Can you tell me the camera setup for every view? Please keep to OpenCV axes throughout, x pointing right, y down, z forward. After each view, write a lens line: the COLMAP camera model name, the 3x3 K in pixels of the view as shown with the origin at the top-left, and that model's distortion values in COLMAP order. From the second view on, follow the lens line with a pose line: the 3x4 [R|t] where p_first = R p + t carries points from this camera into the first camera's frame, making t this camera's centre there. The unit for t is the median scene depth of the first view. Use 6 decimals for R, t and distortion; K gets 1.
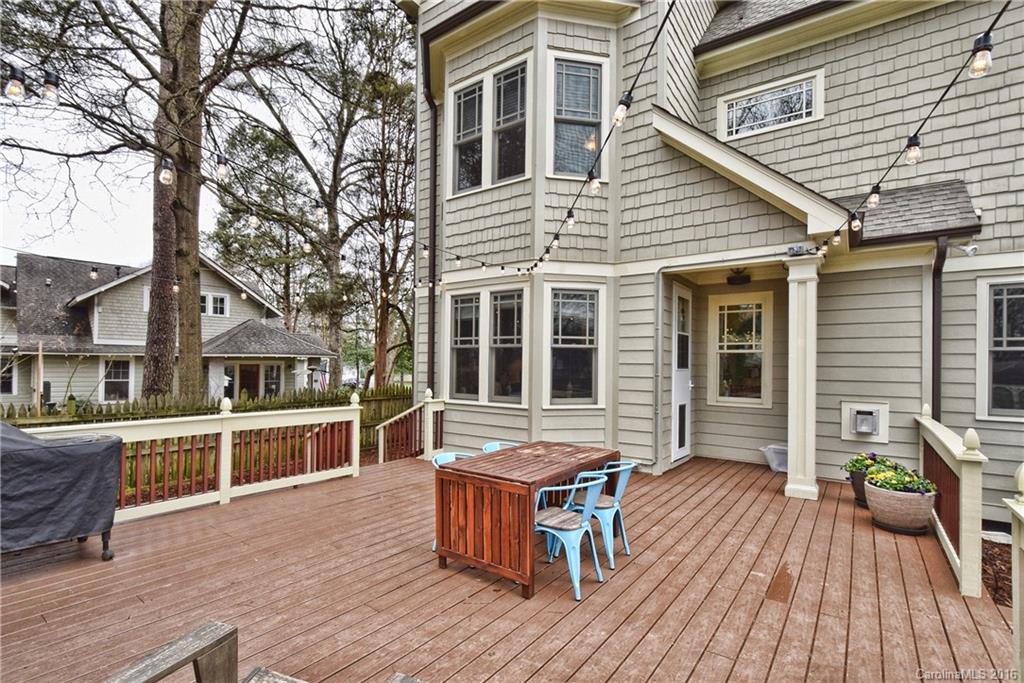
lens RADIAL K [[460.4, 0, 497.0], [0, 460.4, 355.7], [0, 0, 1]] dist [-0.005043, -0.005500]
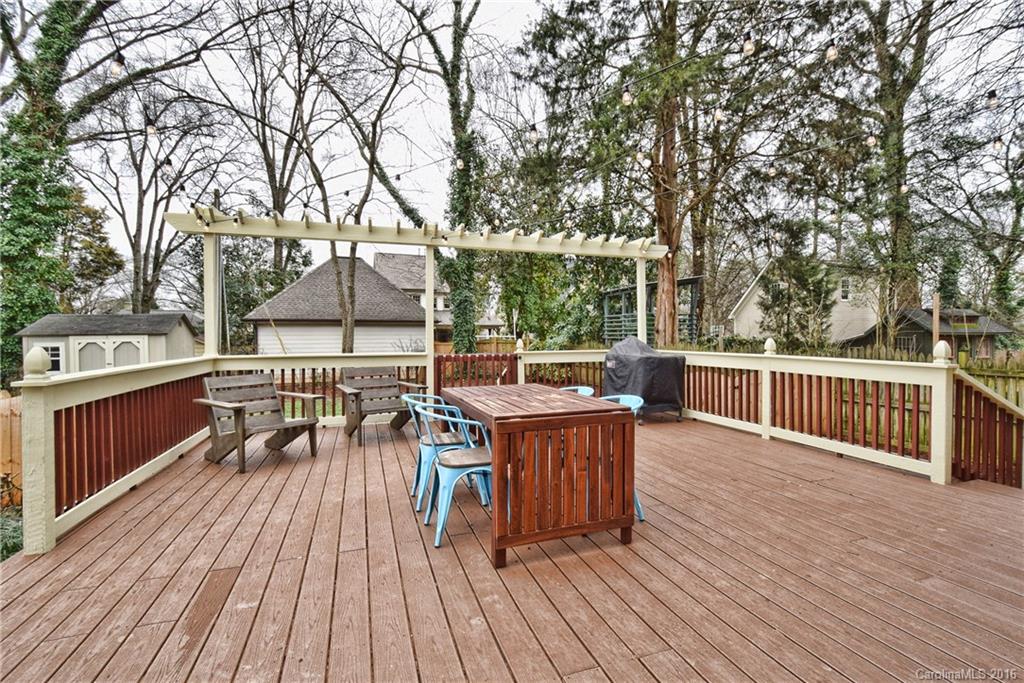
lens RADIAL K [[460.4, 0, 515.3], [0, 460.4, 341.2], [0, 0, 1]] dist [-0.005043, -0.005500]
pose [[-0.536159, 0.004105, -0.844107, 0.856406], [0.014819, 0.999880, -0.004551, 0.139519], [0.843987, -0.014949, -0.536156, 1.569861]]
